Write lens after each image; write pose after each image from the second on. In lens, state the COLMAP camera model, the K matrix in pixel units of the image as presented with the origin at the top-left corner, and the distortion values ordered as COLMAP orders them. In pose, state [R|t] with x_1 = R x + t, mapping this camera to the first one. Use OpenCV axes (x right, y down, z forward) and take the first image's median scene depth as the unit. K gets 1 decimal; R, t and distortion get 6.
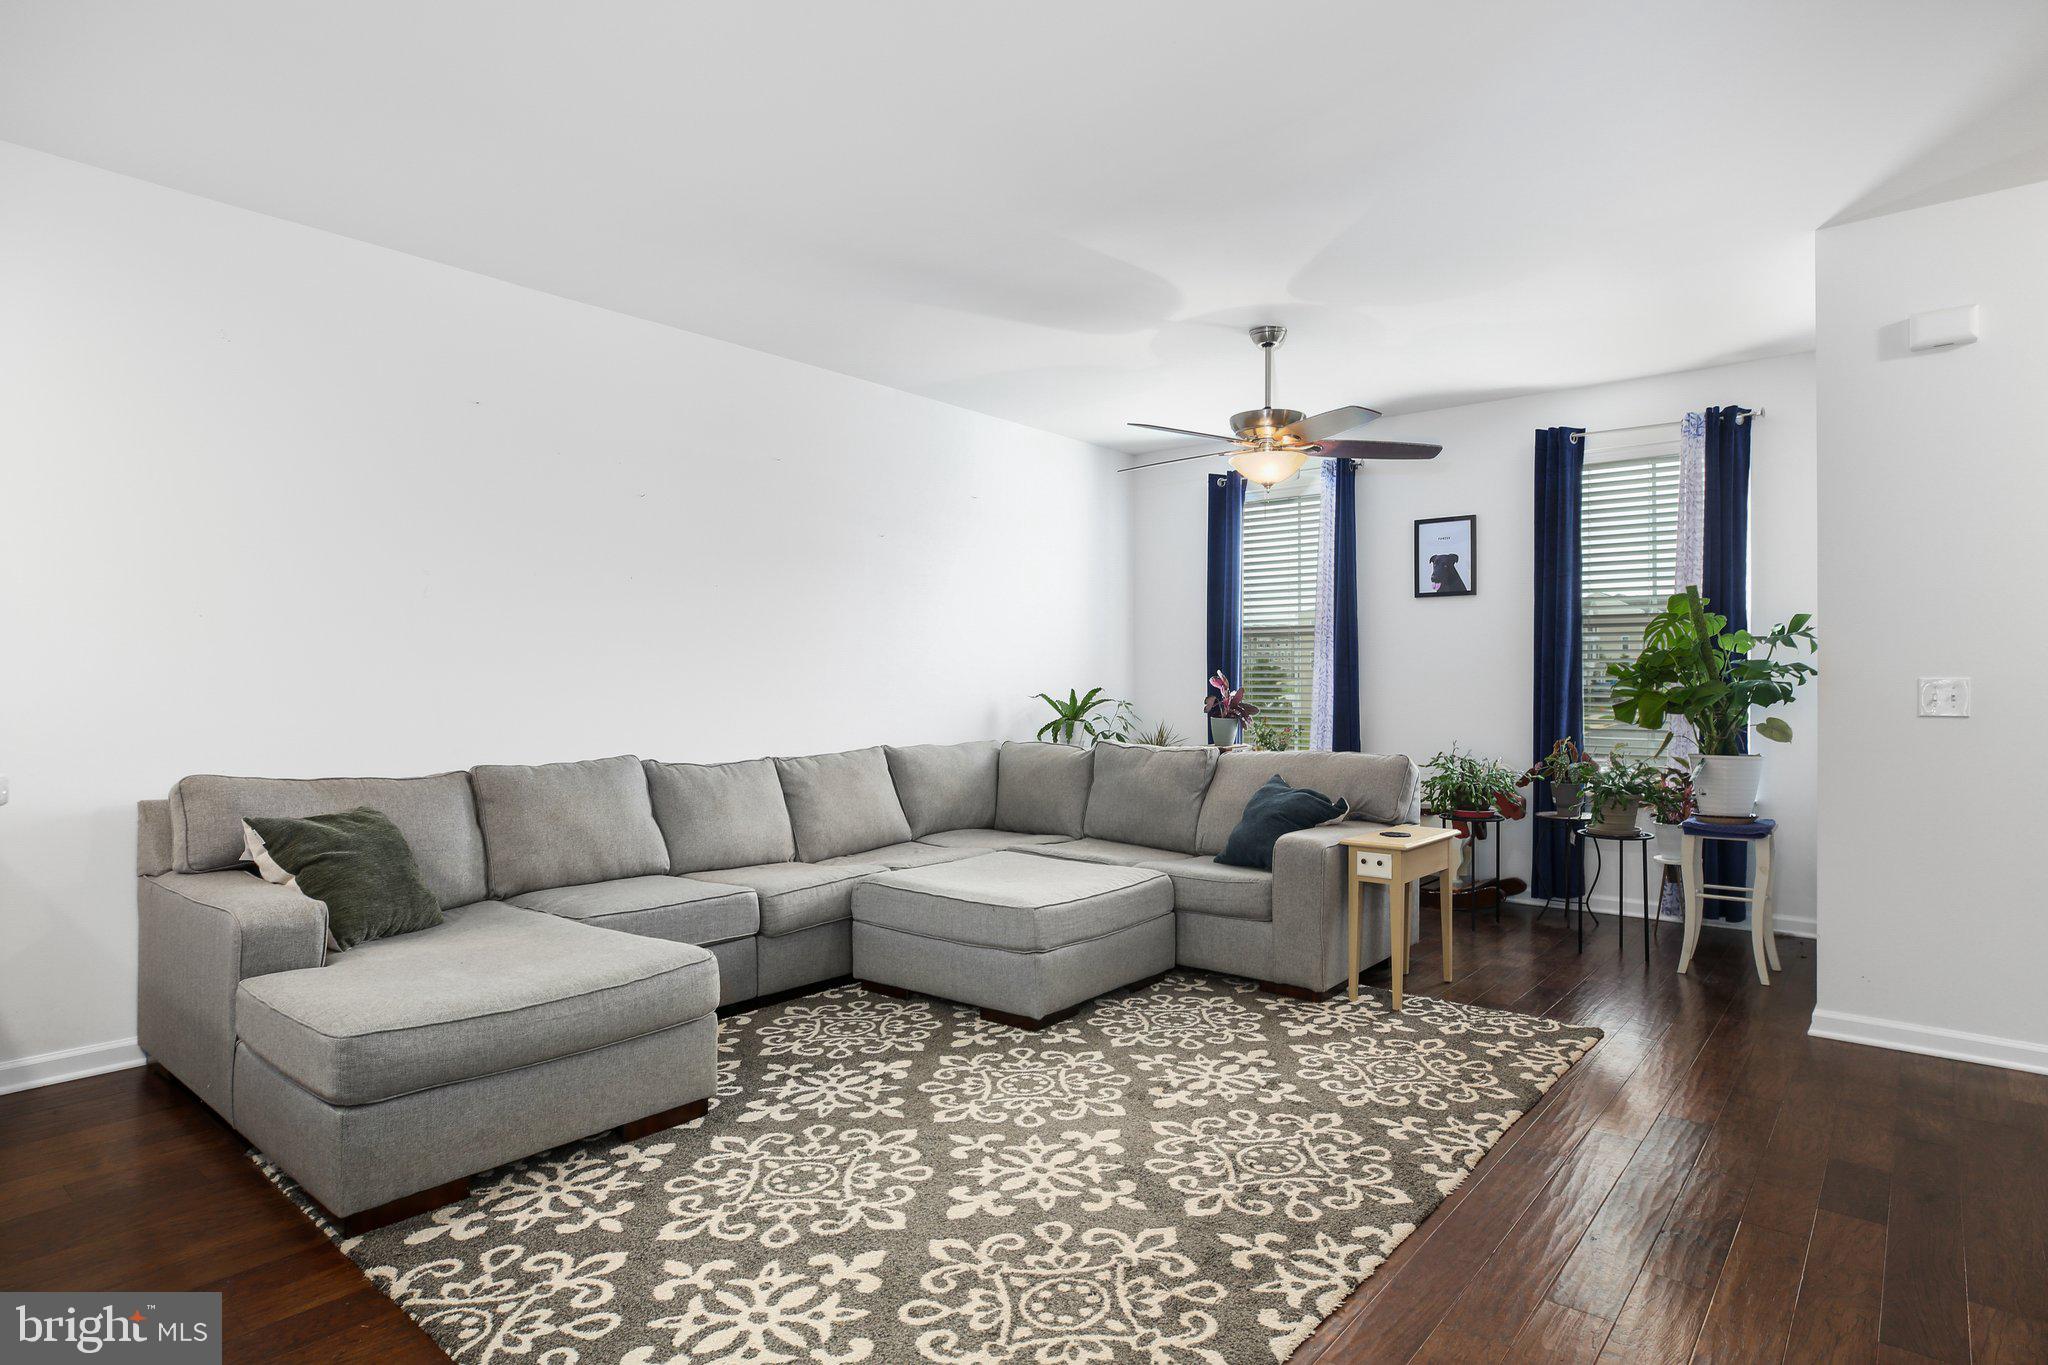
lens RADIAL K [[1114.6, 0, 1023.2], [0, 1114.6, 682.3], [0, 0, 1]] dist [0.007641, 0.002404]
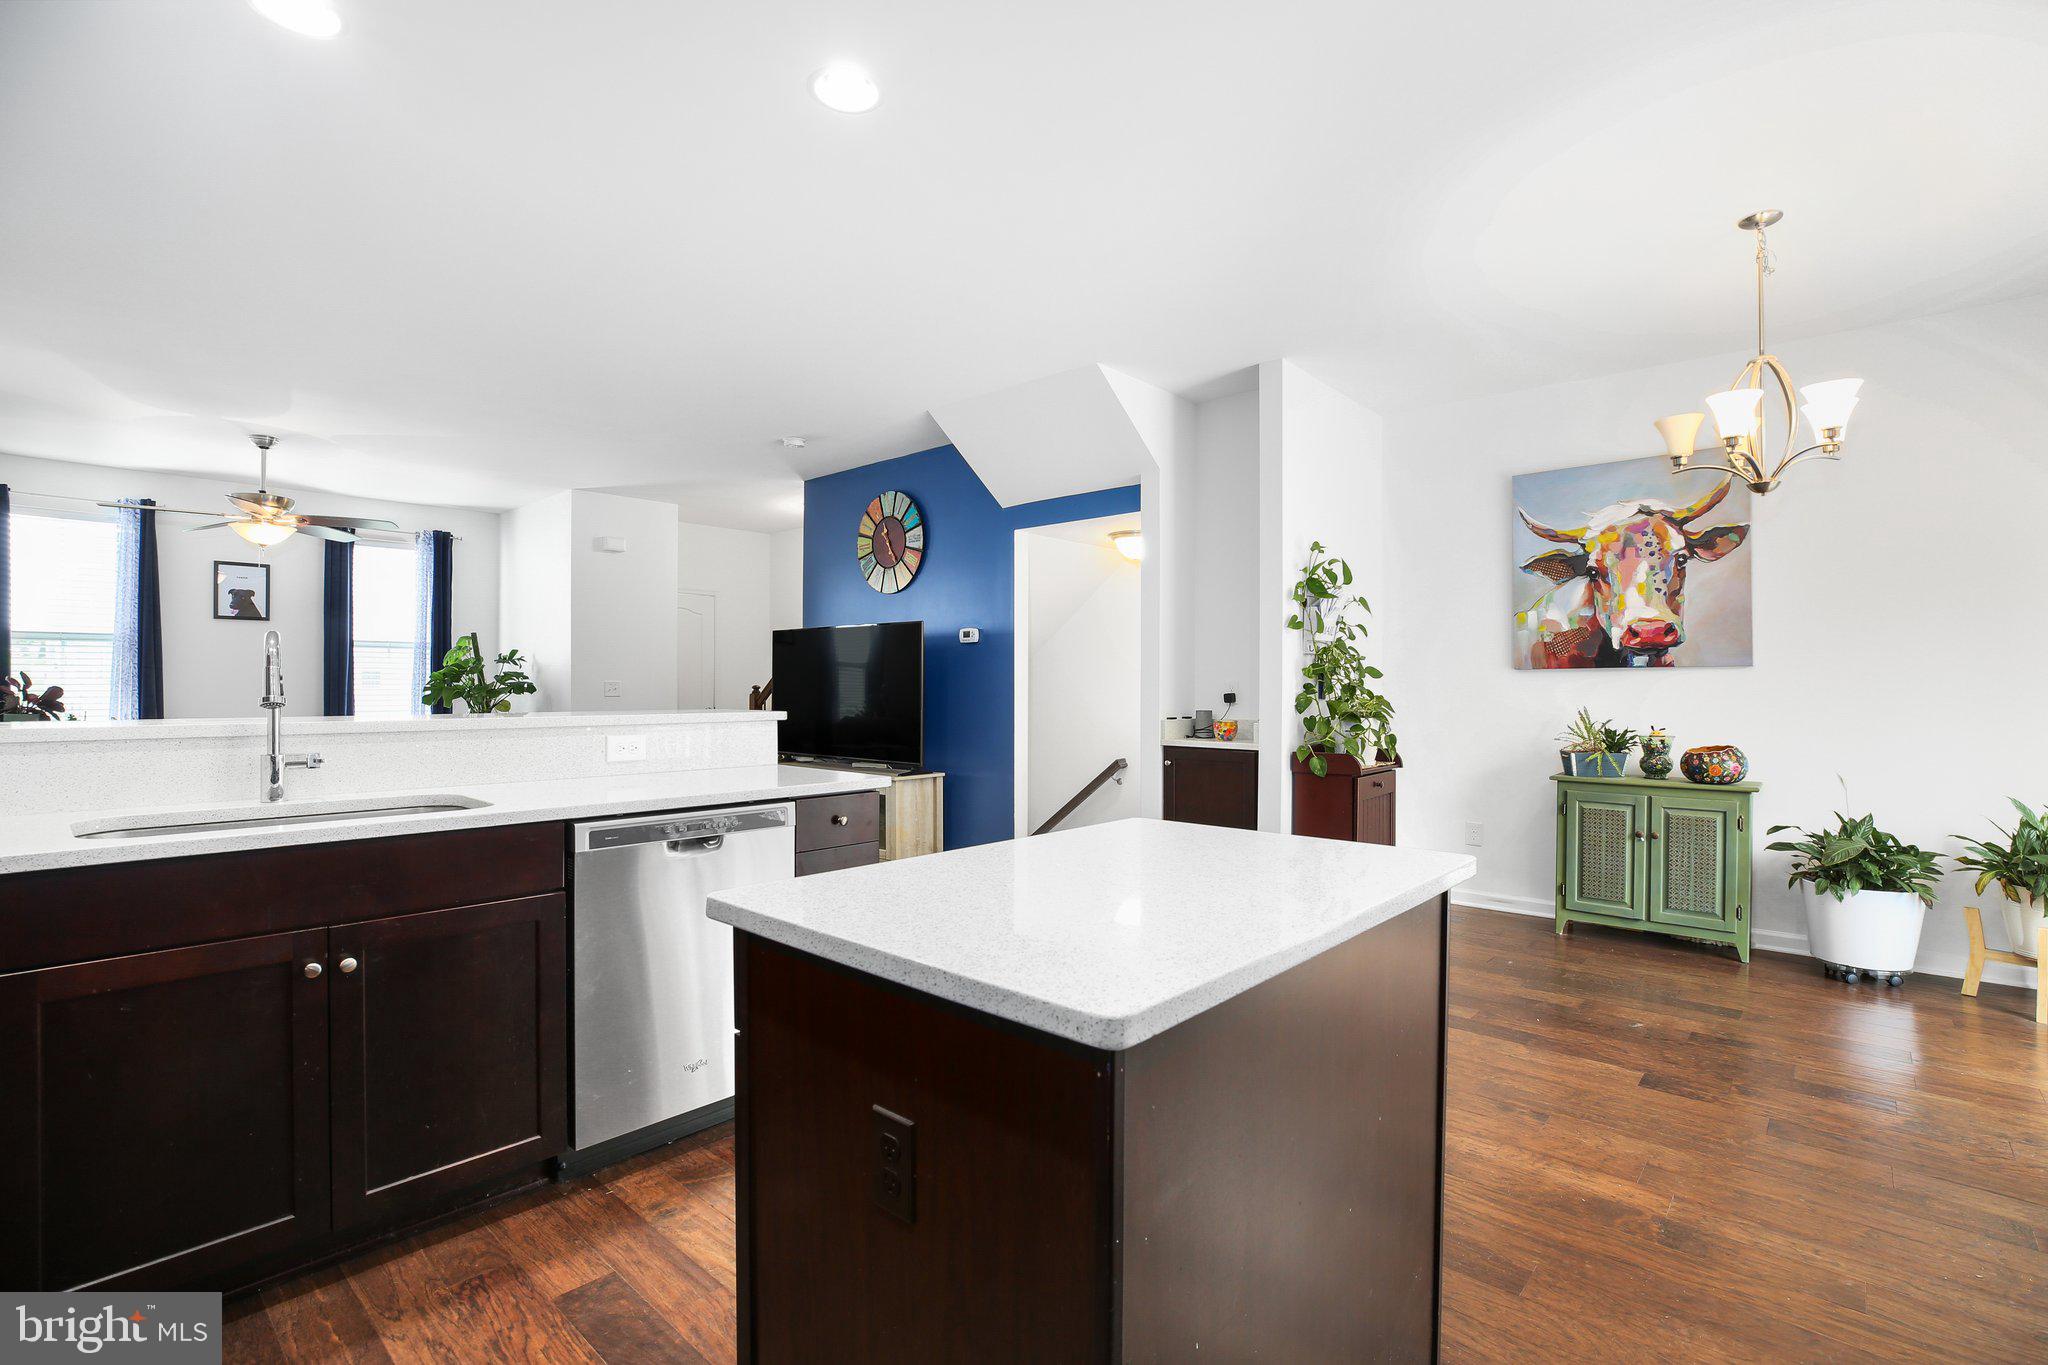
lens RADIAL K [[948.3, 0, 1038.6], [0, 948.3, 690.2], [0, 0, 1]] dist [-0.011085, 0.002530]
pose [[0.046632, -0.010782, 0.998854, -0.748944], [-0.002272, 0.999938, 0.010900, -0.004847], [-0.998910, -0.002778, 0.046604, -0.039227]]
